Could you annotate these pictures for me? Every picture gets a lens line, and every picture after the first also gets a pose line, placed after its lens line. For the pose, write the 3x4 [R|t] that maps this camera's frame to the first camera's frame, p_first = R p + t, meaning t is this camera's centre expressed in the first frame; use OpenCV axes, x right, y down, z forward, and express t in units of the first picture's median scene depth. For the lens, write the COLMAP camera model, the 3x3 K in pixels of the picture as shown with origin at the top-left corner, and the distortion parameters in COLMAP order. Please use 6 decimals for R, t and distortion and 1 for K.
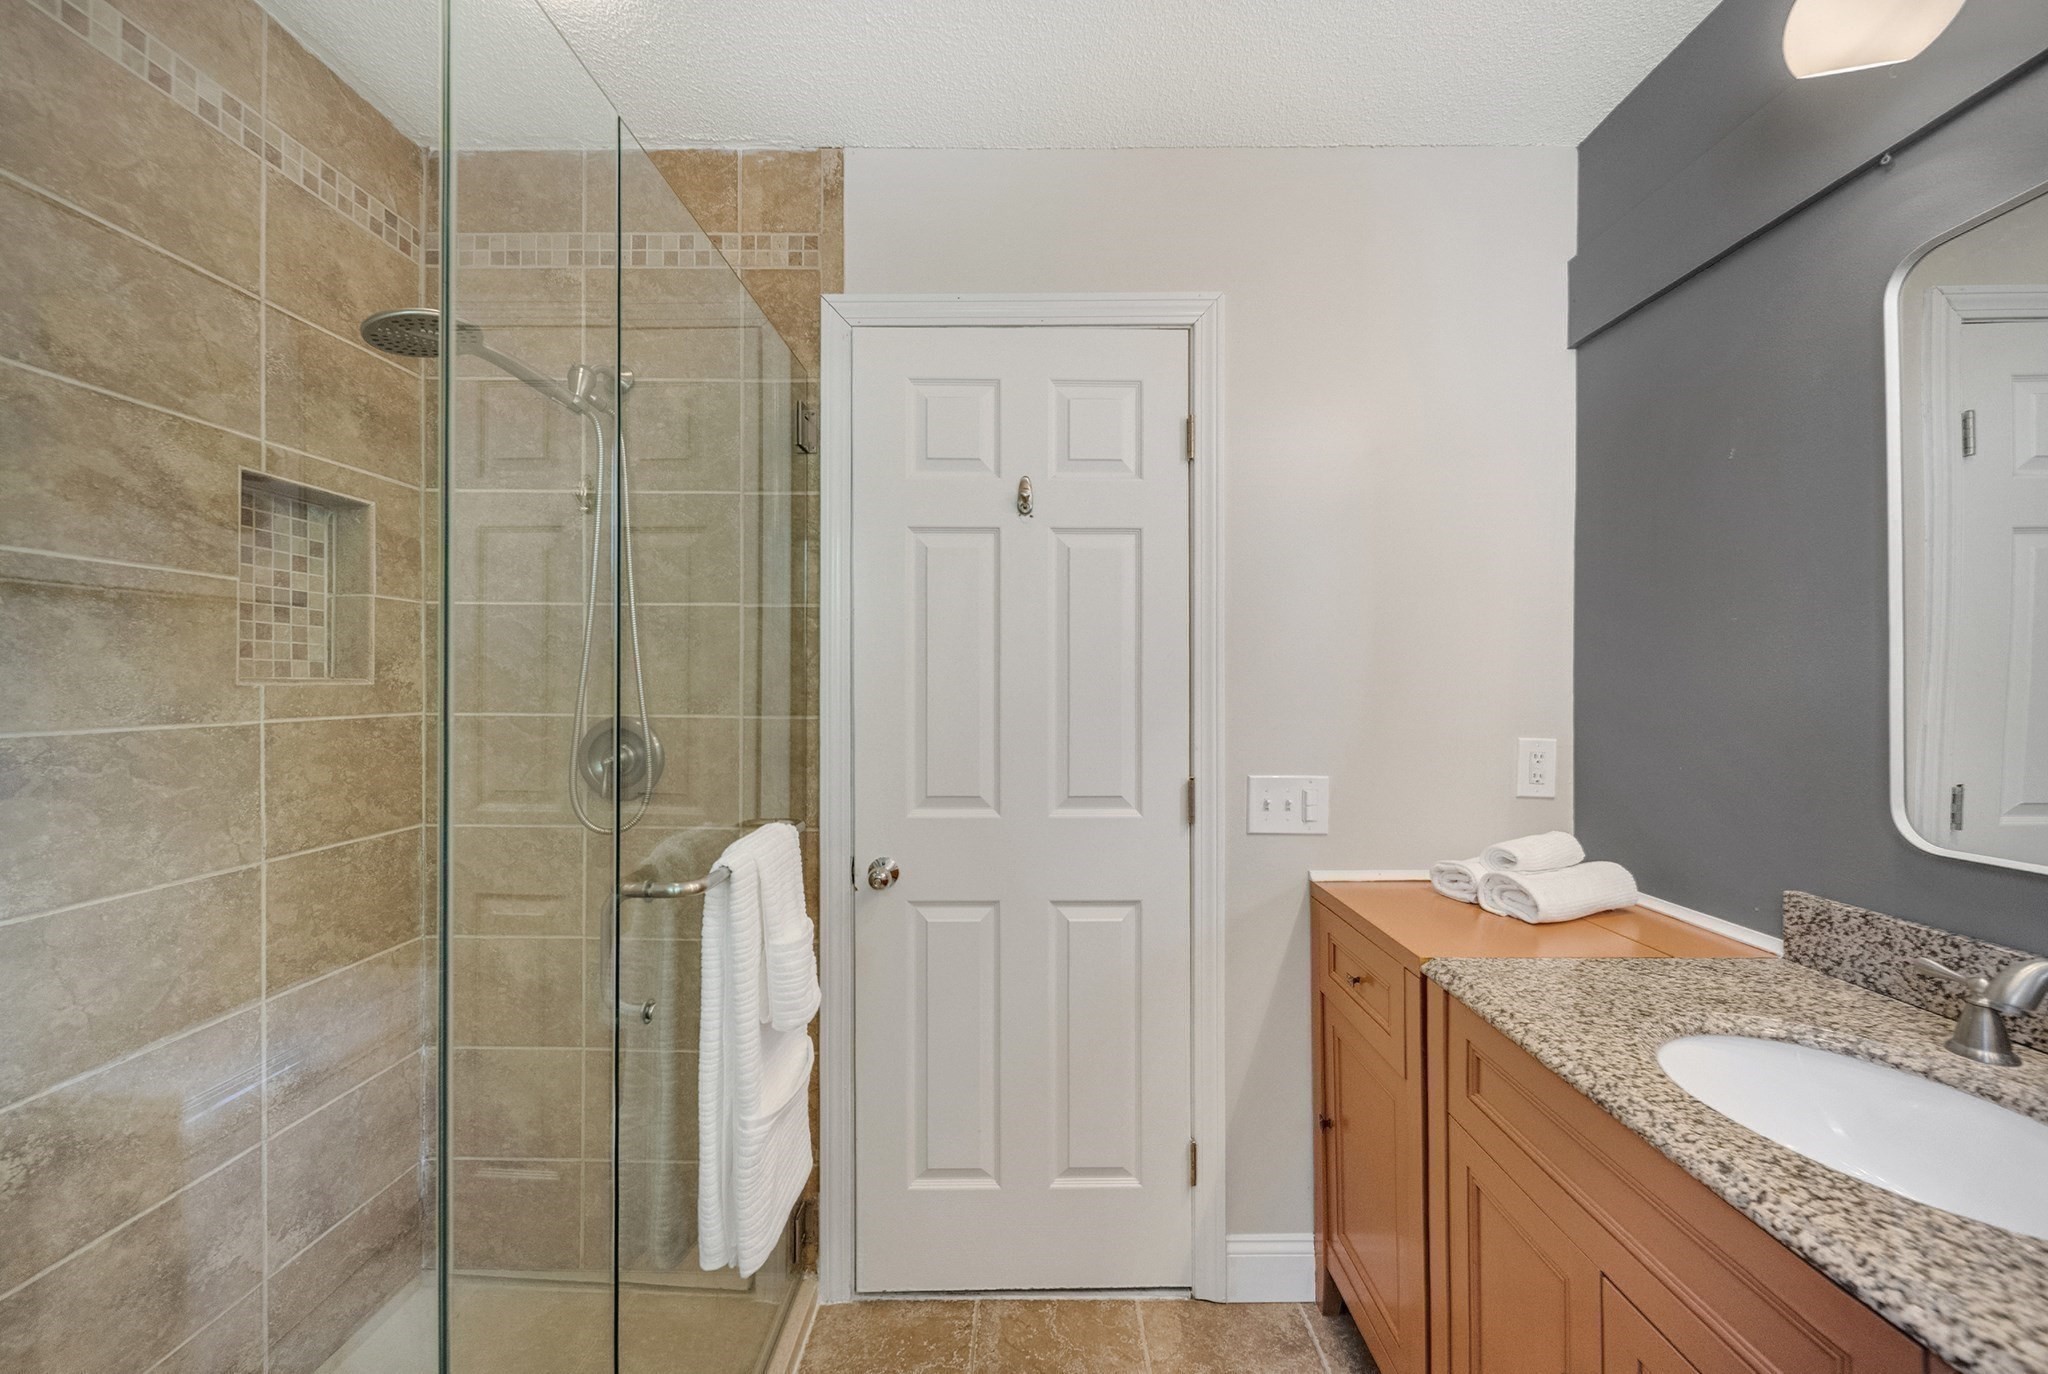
lens RADIAL K [[751.5, 0, 1026.9], [0, 751.5, 683.3], [0, 0, 1]] dist [0.001979, -0.000975]
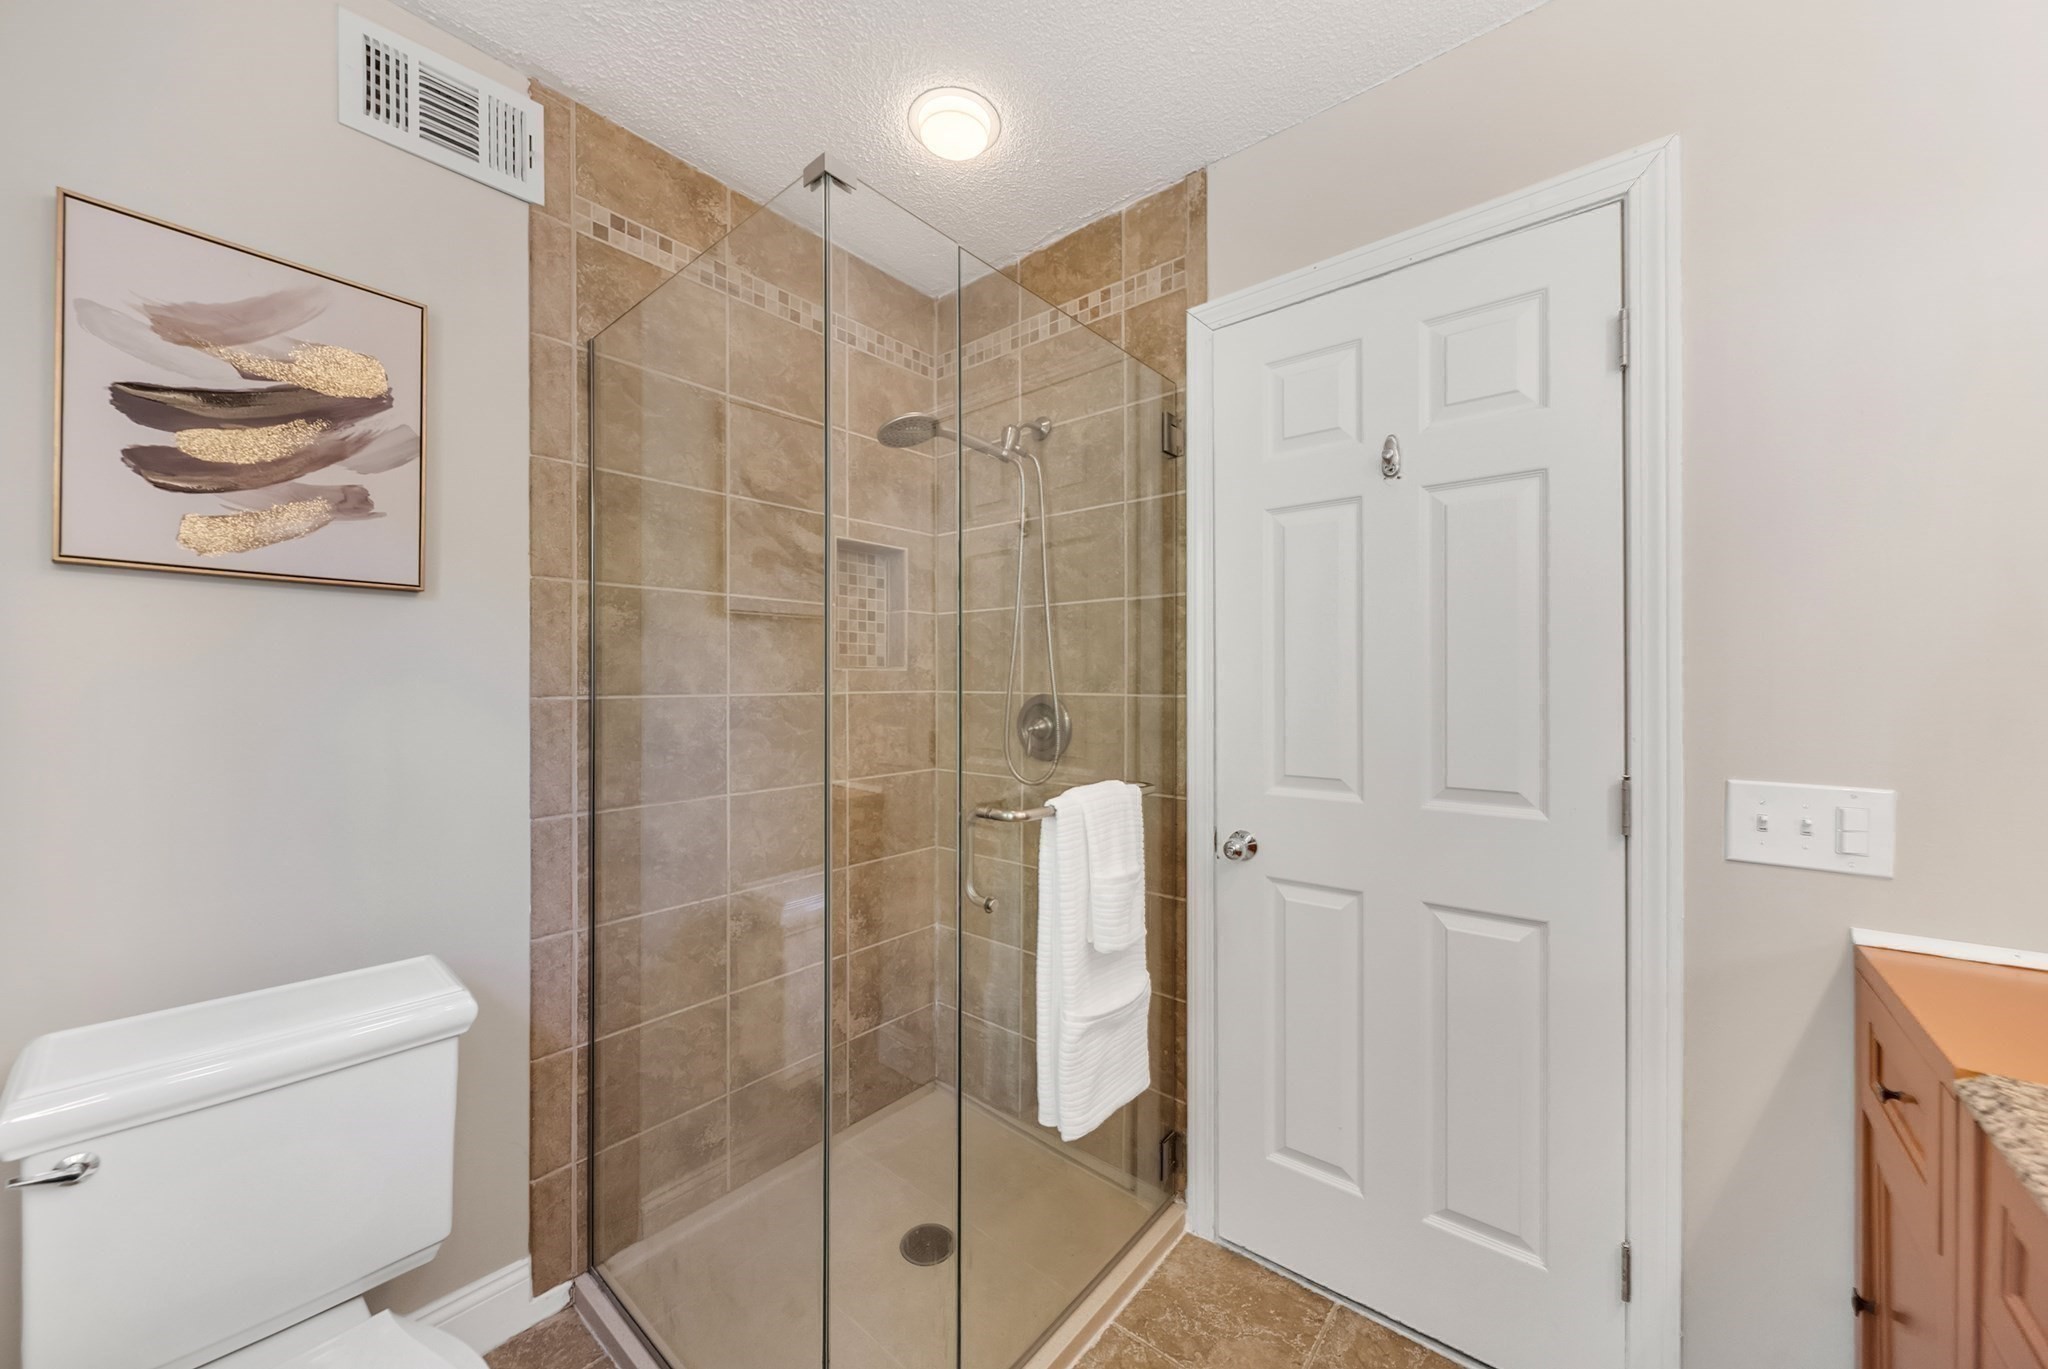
lens RADIAL K [[751.5, 0, 1035.6], [0, 751.5, 684.5], [0, 0, 1]] dist [0.001979, -0.000975]
pose [[0.771578, -0.005019, -0.636115, 0.255782], [0.004472, 0.999987, -0.002466, 0.031044], [0.636119, -0.000942, 0.771590, 0.014106]]
